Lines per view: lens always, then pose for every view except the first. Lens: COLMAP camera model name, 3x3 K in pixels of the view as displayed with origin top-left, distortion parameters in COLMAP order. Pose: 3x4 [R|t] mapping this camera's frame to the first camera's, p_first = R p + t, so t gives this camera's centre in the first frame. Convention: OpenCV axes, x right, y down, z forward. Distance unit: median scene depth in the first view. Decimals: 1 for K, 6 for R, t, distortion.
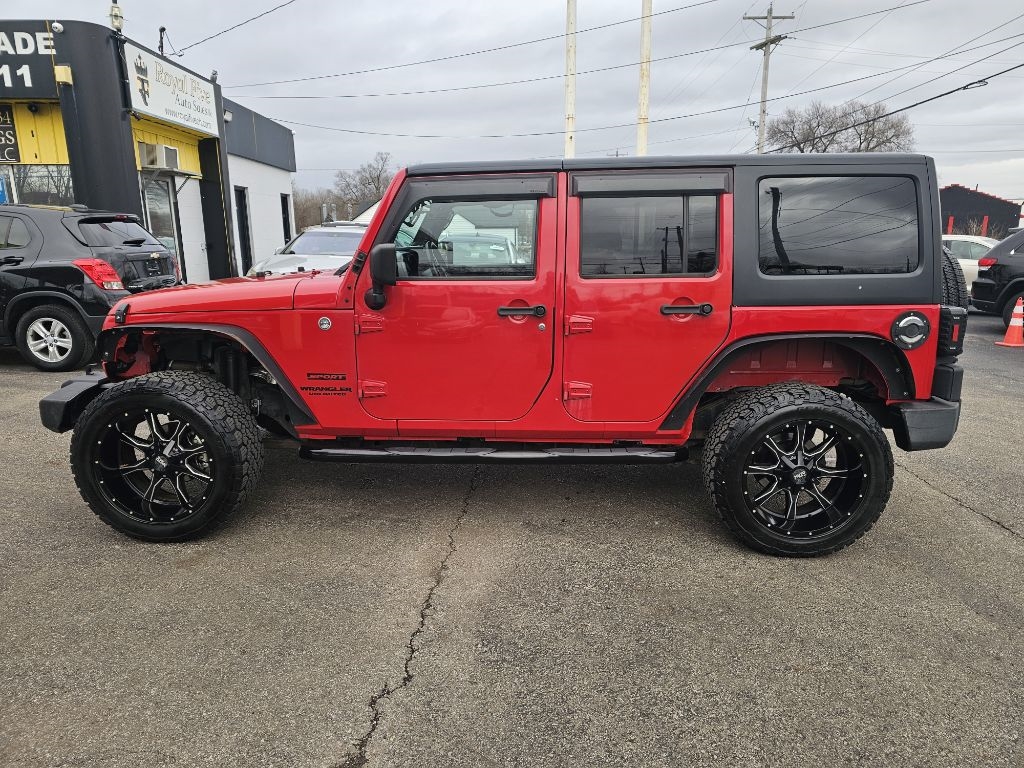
lens RADIAL K [[683.5, 0, 501.6], [0, 683.5, 390.7], [0, 0, 1]] dist [0.053290, -0.027710]
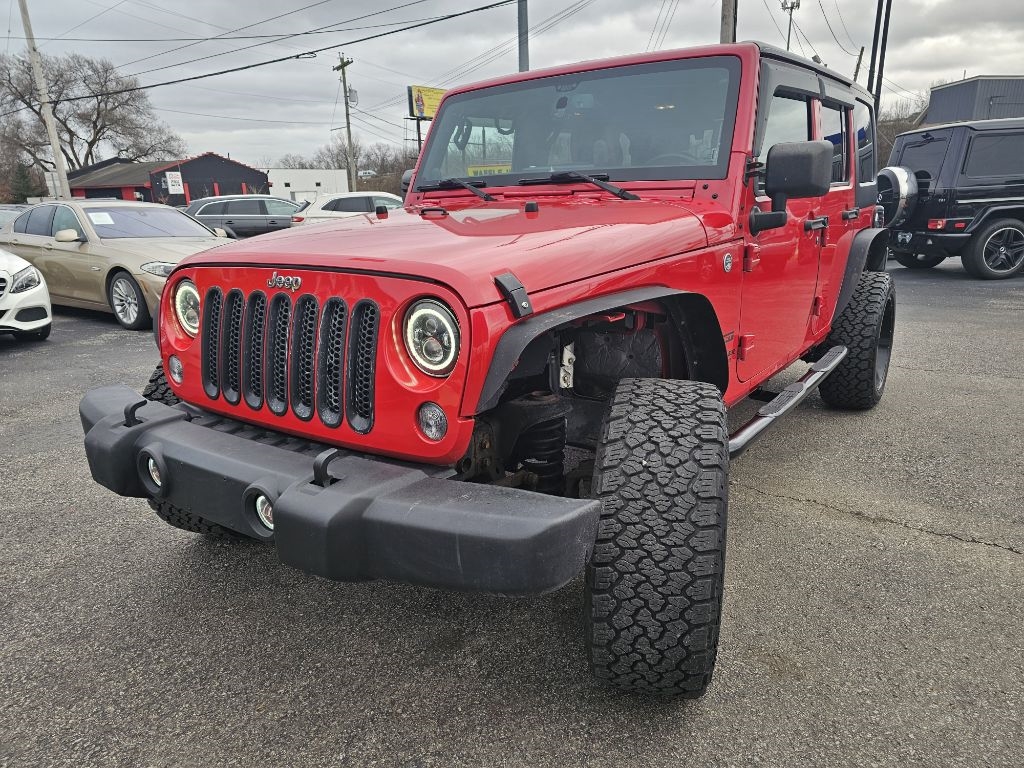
lens RADIAL K [[683.5, 0, 501.6], [0, 683.5, 390.7], [0, 0, 1]] dist [0.053290, -0.027710]
pose [[0.551124, -0.237577, 0.799887, -0.370173], [0.201491, 0.968134, 0.148721, -0.045698], [-0.809731, 0.079206, 0.581431, 0.288605]]
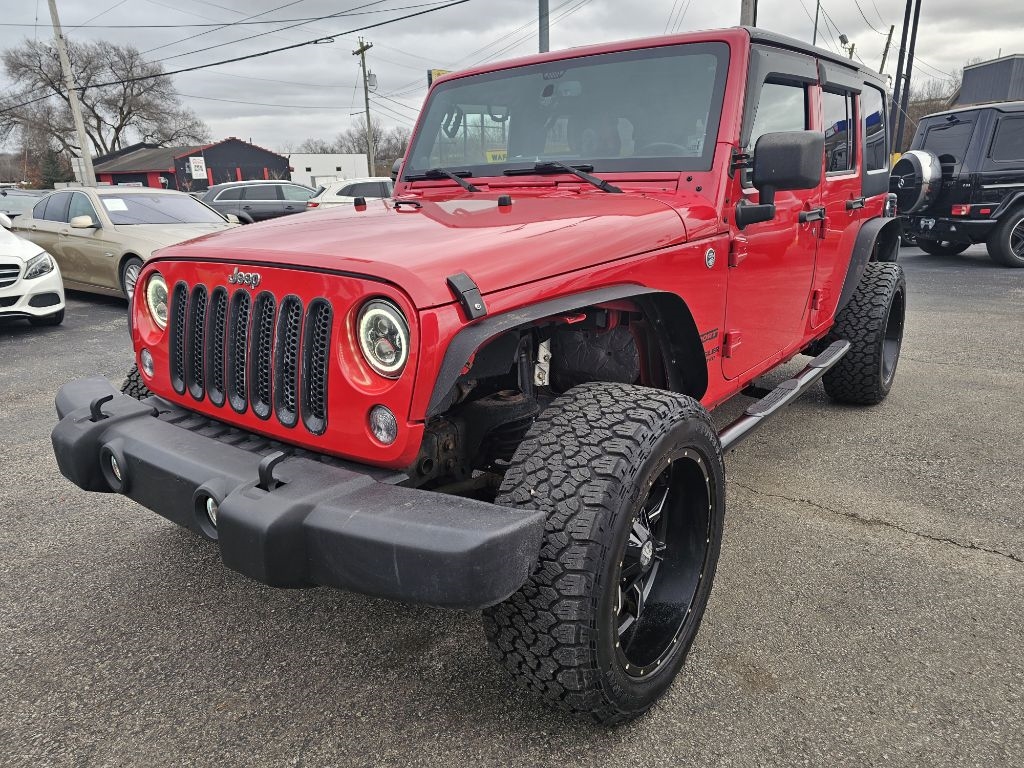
lens RADIAL K [[683.6, 0, 493.6], [0, 683.6, 383.4], [0, 0, 1]] dist [0.046008, -0.017893]
pose [[0.583456, -0.241871, 0.775292, -0.354707], [0.198082, 0.968175, 0.152976, -0.046199], [-0.787619, 0.064316, 0.612797, 0.277952]]
